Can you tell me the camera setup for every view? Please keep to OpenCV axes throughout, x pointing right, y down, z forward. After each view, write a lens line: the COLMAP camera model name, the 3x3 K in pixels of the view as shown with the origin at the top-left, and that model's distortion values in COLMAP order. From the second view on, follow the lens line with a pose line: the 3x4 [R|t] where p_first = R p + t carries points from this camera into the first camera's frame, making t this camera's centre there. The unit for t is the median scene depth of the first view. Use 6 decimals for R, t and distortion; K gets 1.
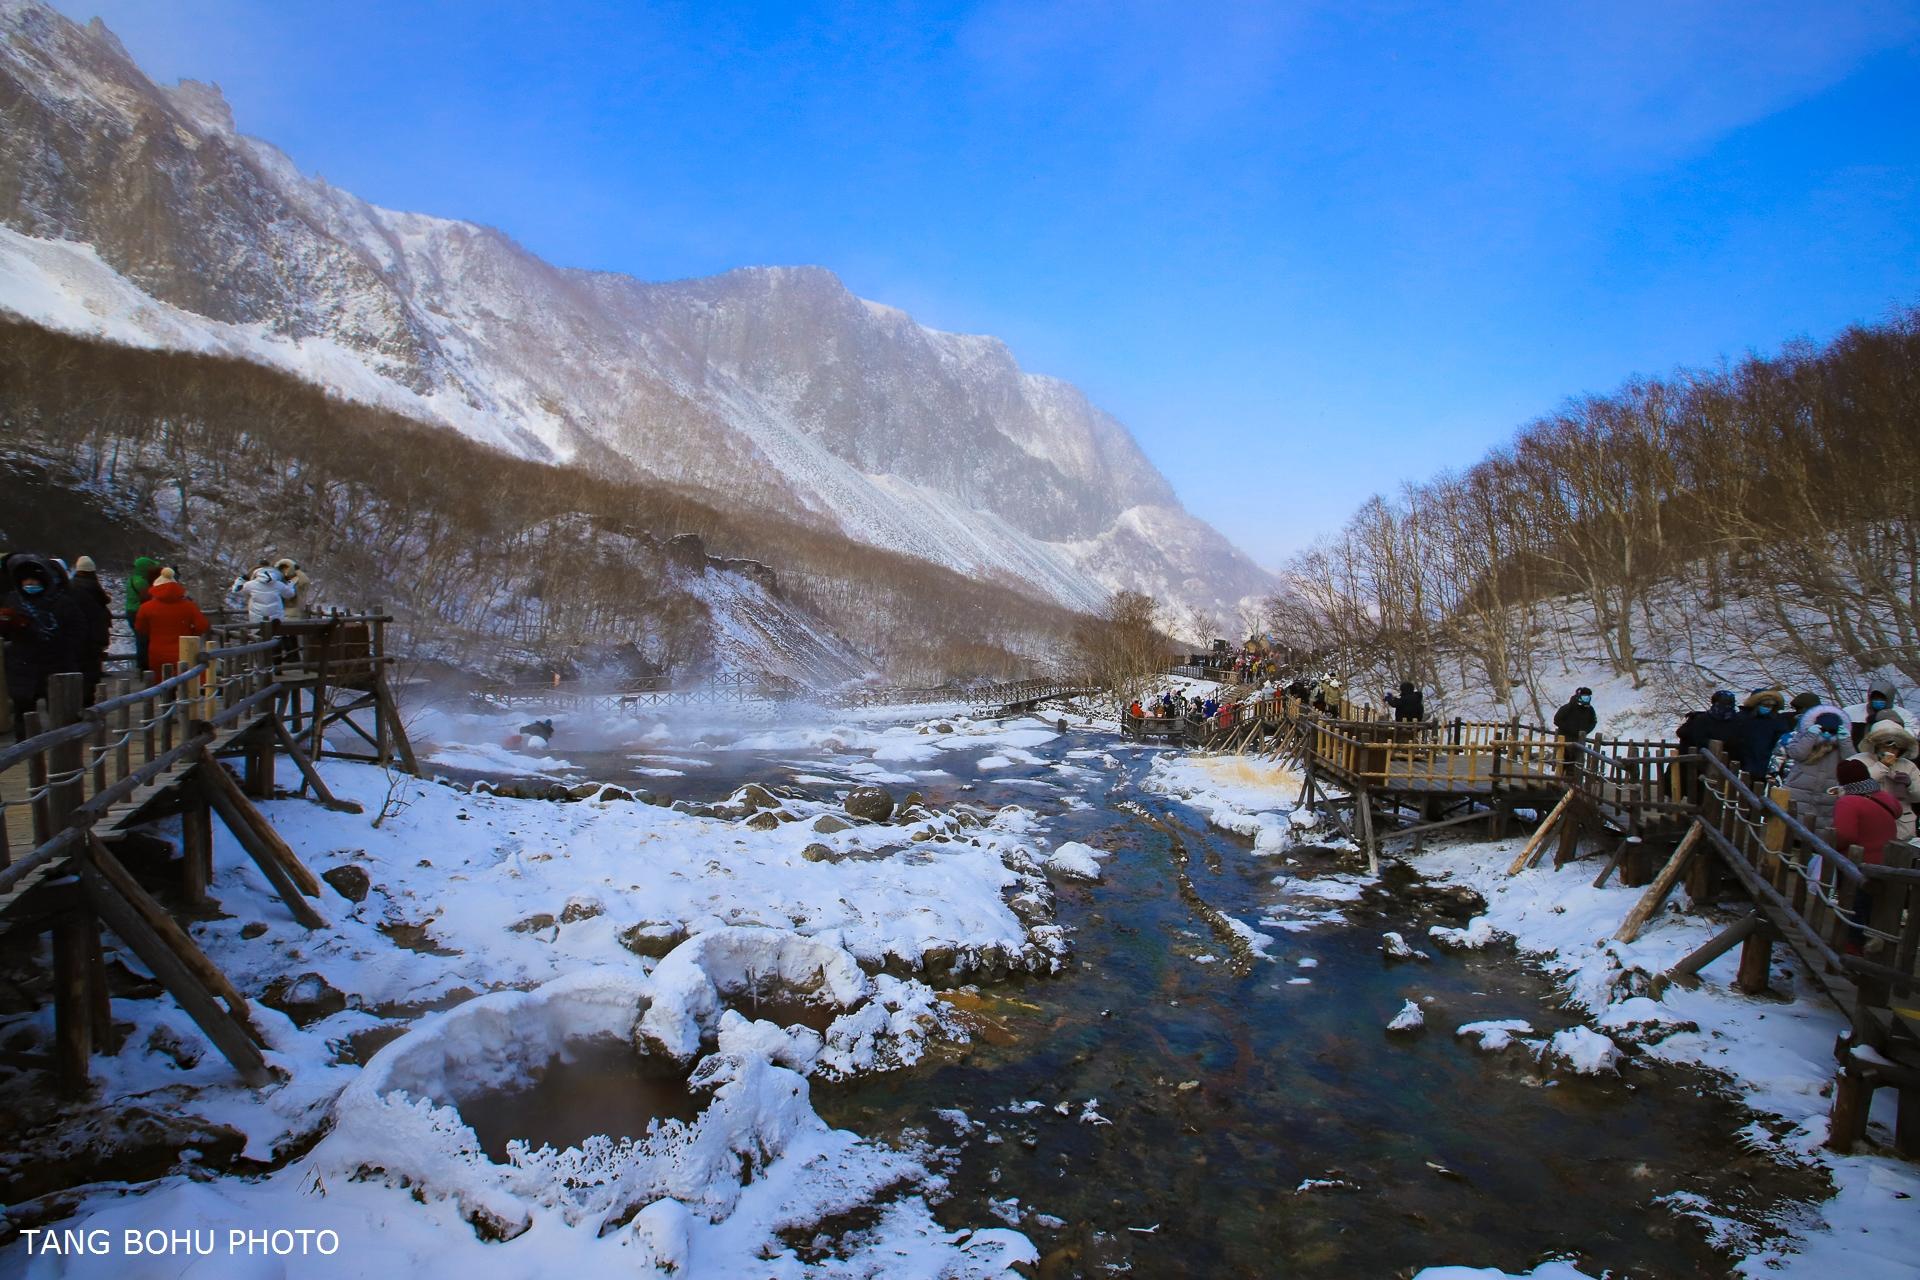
lens RADIAL K [[870.8, 0, 960.0], [0, 870.8, 640.0], [0, 0, 1]] dist [-0.040779, 0.012694]
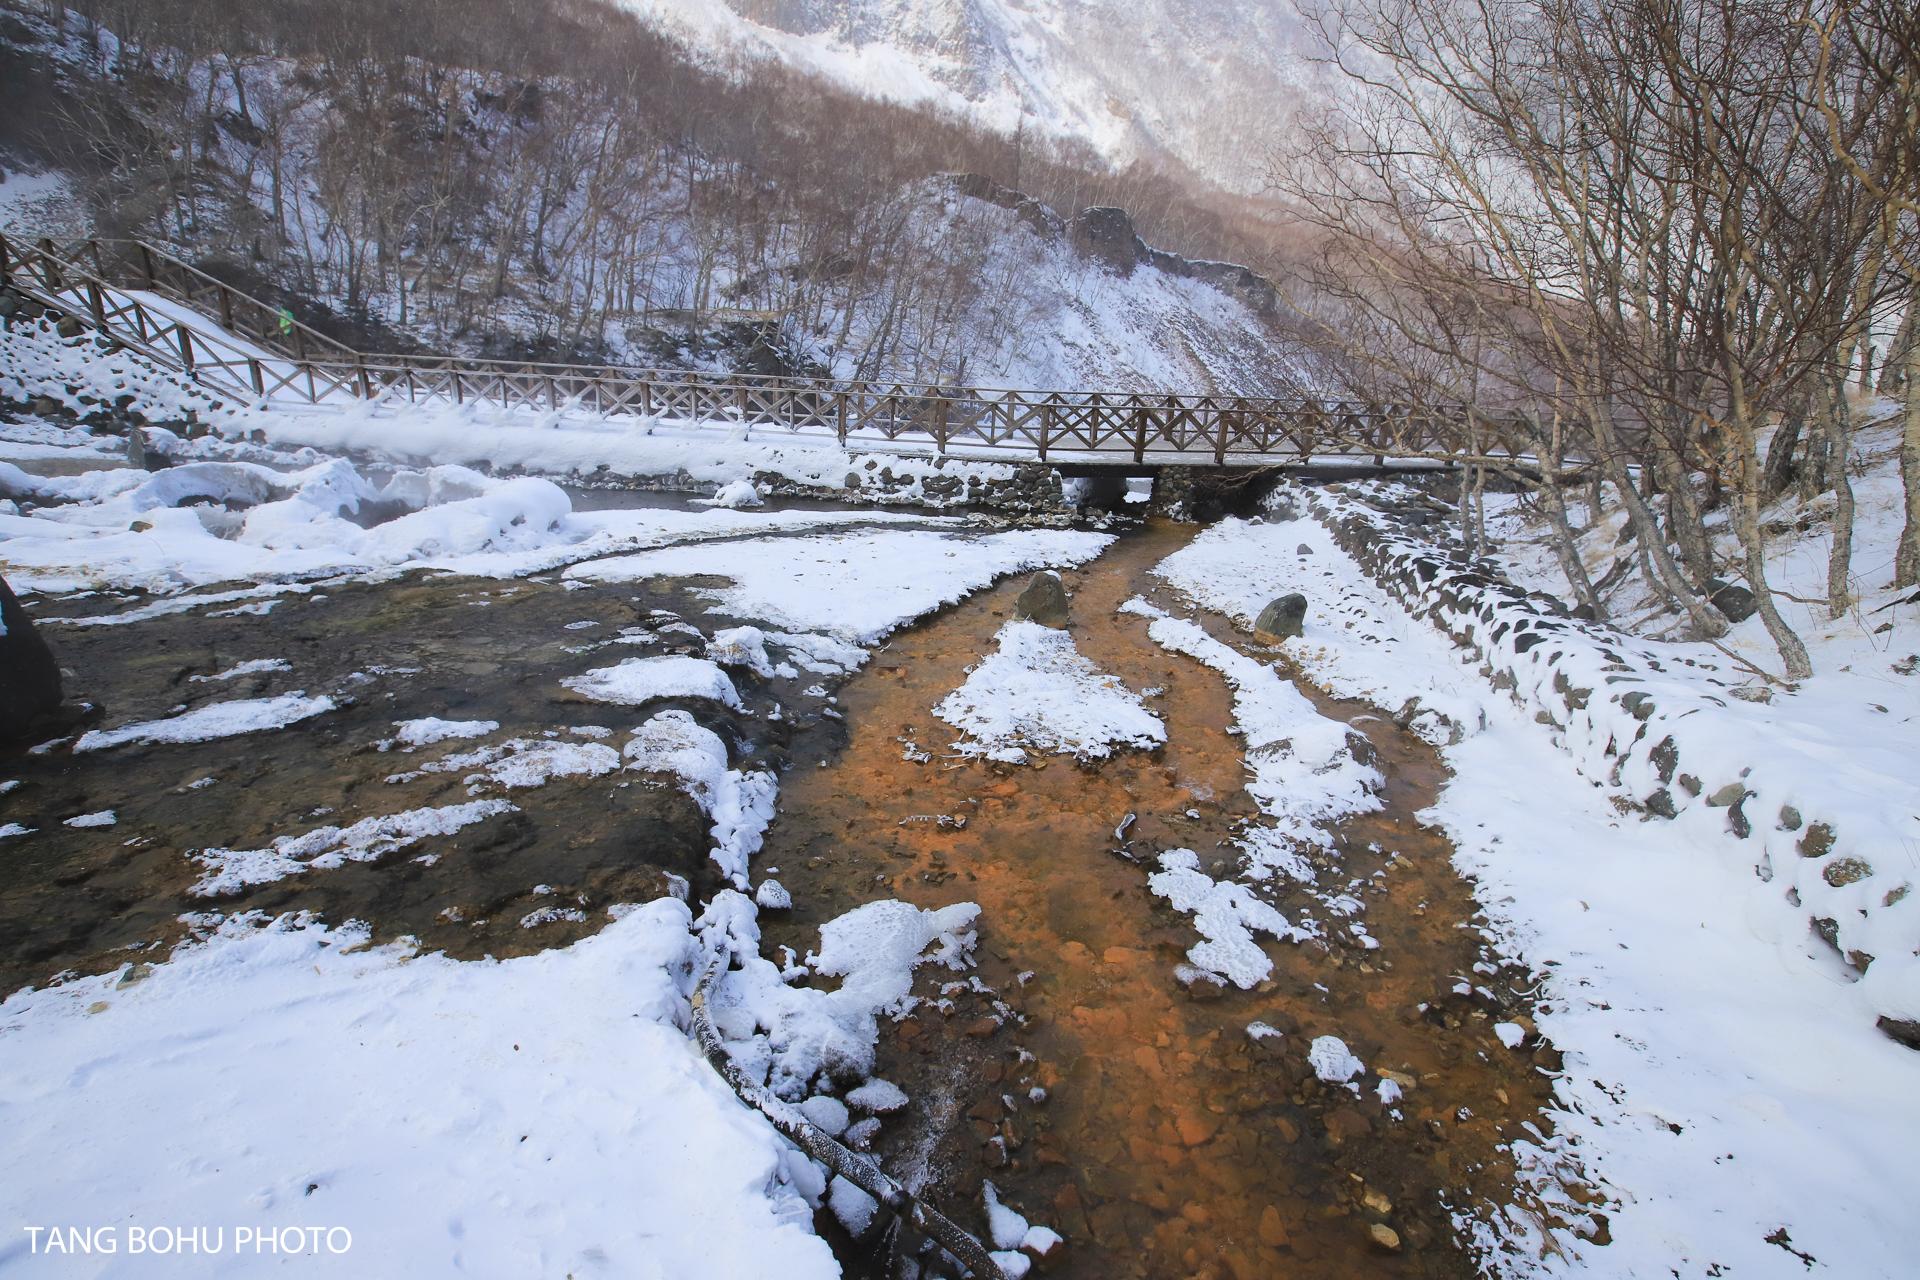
lens RADIAL K [[945.4, 0, 960.0], [0, 945.4, 640.0], [0, 0, 1]] dist [-0.025138, 0.000191]
pose [[0.790097, 0.209613, -0.576029, 0.026402], [-0.075041, 0.965723, 0.248492, 0.008886], [0.608371, -0.153107, 0.778744, 0.106816]]
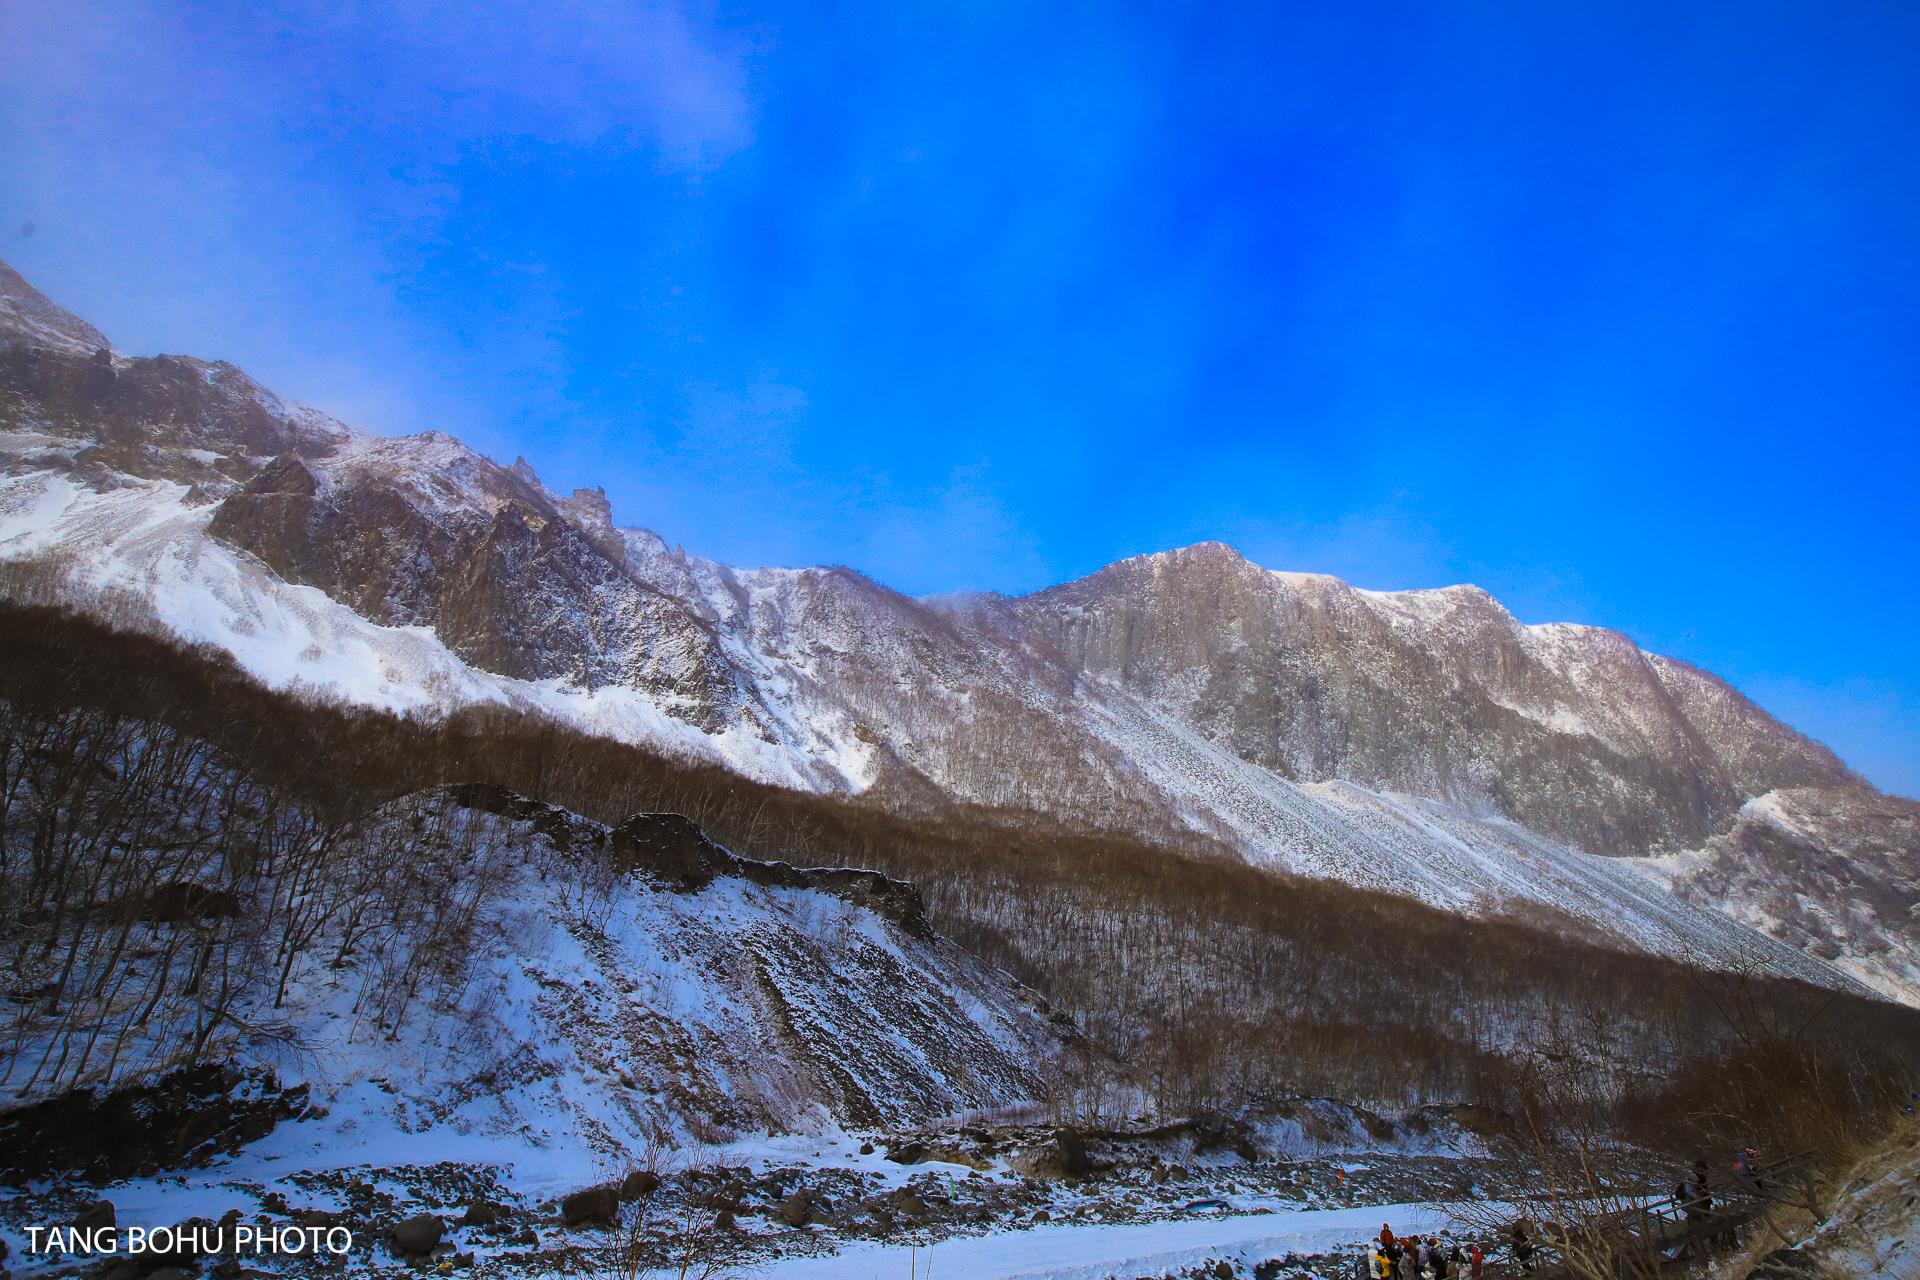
lens RADIAL K [[1011.4, 0, 960.0], [0, 1011.4, 640.0], [0, 0, 1]] dist [-0.056983, 0.036269]
pose [[0.875798, -0.184564, -0.445999, 0.053291], [0.010128, 0.930831, -0.365310, 0.003614], [0.482572, 0.315421, 0.817088, 0.176529]]
